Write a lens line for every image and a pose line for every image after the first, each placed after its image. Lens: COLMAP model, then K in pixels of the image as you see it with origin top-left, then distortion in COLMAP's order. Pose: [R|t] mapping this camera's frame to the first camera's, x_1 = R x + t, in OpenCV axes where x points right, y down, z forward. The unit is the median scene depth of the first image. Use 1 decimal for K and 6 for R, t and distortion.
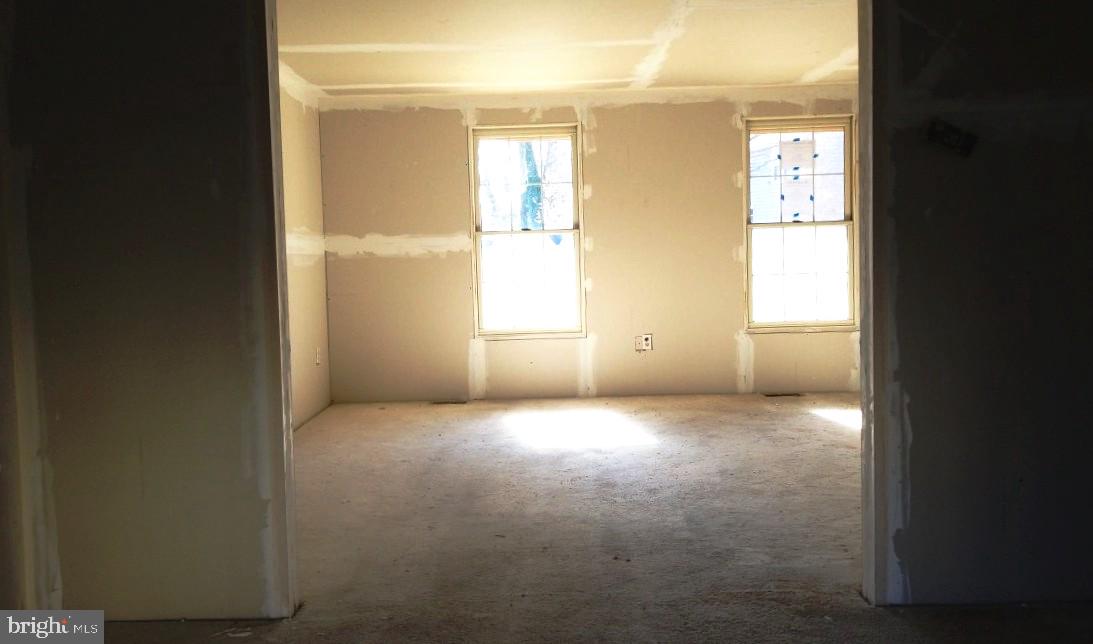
lens RADIAL K [[949.0, 0, 546.5], [0, 949.0, 322.0], [0, 0, 1]] dist [-0.005459, -0.000849]
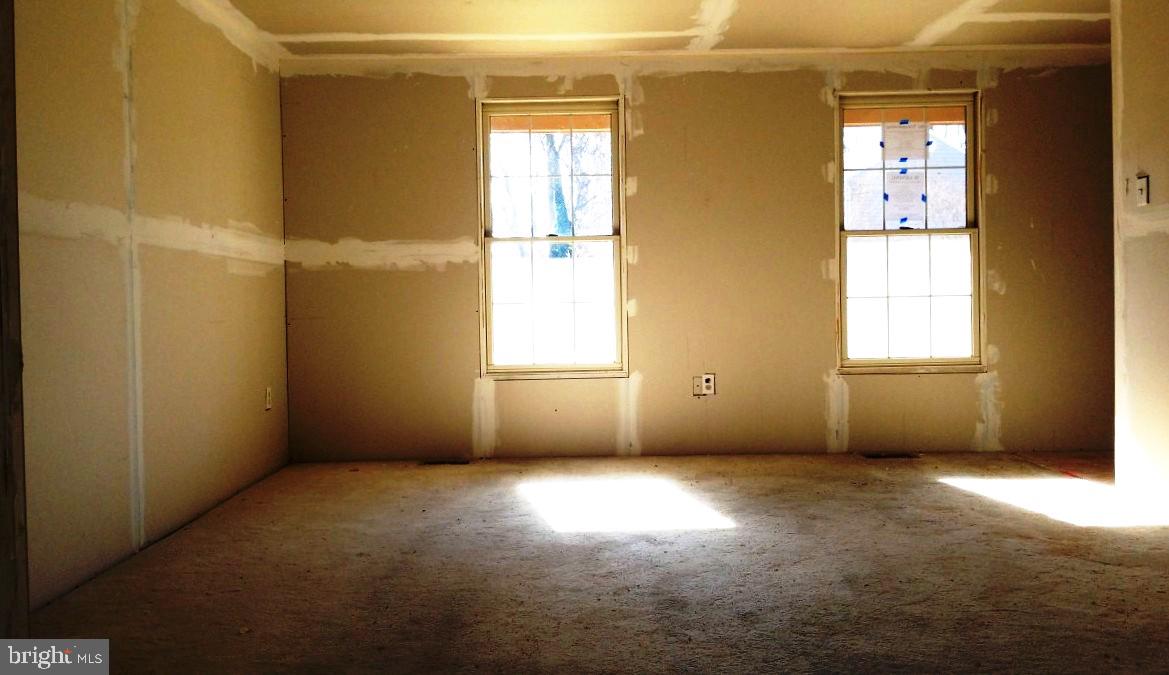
lens RADIAL K [[943.7, 0, 584.5], [0, 943.7, 337.5], [0, 0, 1]] dist [0.005294, -0.003384]
pose [[0.999911, 0.009313, 0.009593, -0.000837], [-0.008928, 0.999181, -0.039463, 0.014595], [-0.009953, 0.039374, 0.999175, 0.247622]]
